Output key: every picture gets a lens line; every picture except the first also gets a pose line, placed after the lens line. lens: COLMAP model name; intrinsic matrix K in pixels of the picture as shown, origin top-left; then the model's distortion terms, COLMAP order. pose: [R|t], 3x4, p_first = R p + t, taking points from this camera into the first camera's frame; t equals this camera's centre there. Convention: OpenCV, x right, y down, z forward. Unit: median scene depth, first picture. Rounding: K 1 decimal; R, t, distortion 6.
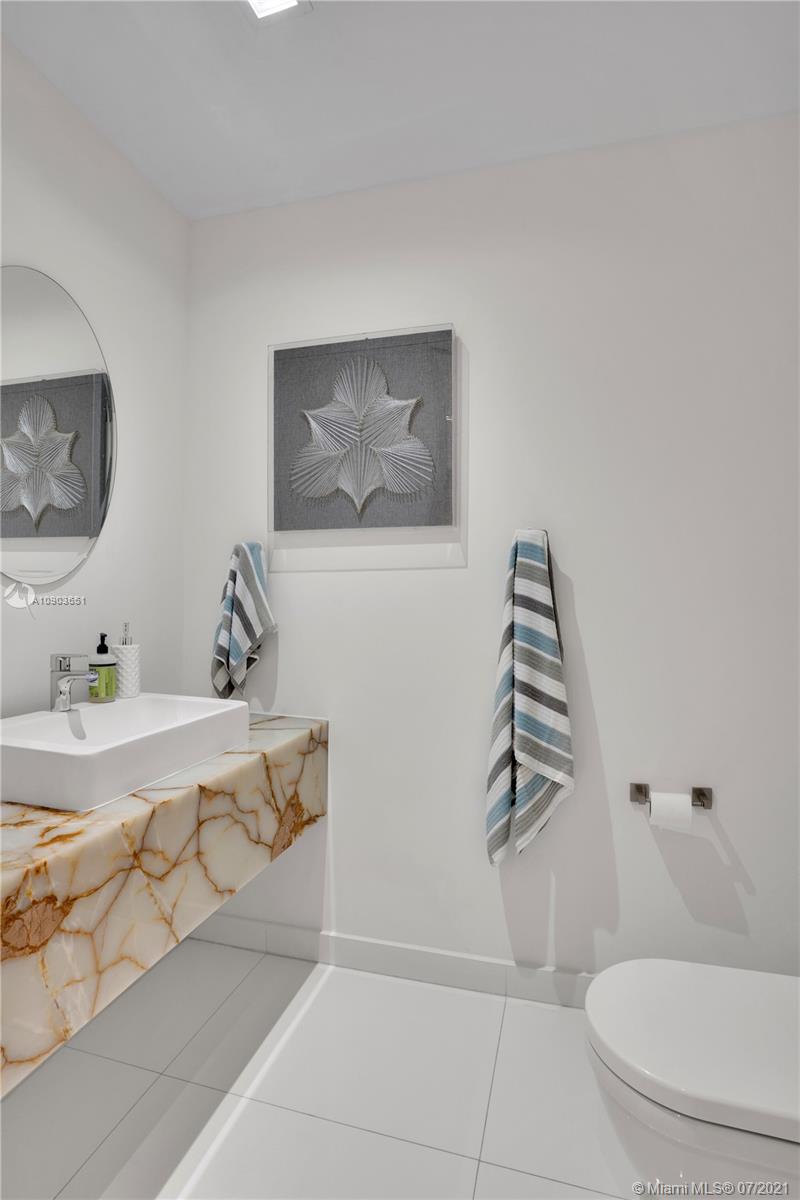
lens RADIAL K [[601.6, 0, 400.8], [0, 601.6, 599.9], [0, 0, 1]] dist [-0.034904, 0.001766]
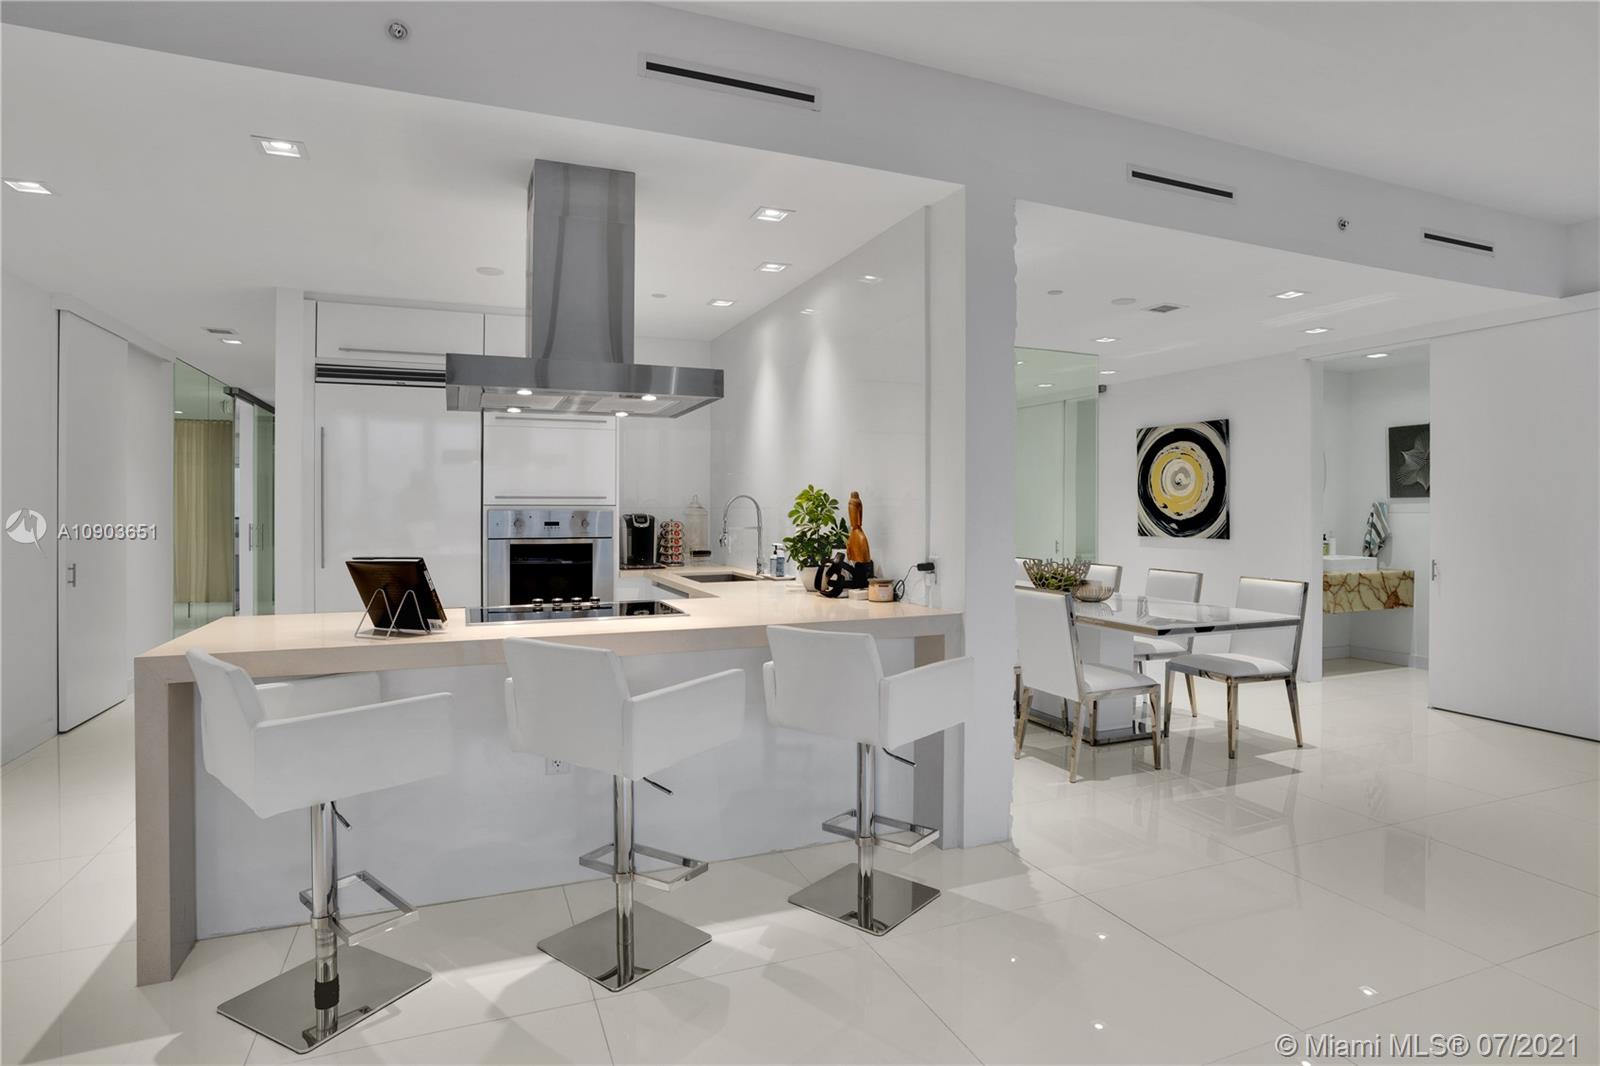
lens RADIAL K [[802.1, 0, 803.3], [0, 802.1, 524.0], [0, 0, 1]] dist [-0.034904, 0.001766]
pose [[0.606569, 0.001311, -0.795029, 1.000170], [0.003511, 0.999984, 0.004327, -0.022375], [0.795023, -0.005416, 0.606555, -3.227187]]
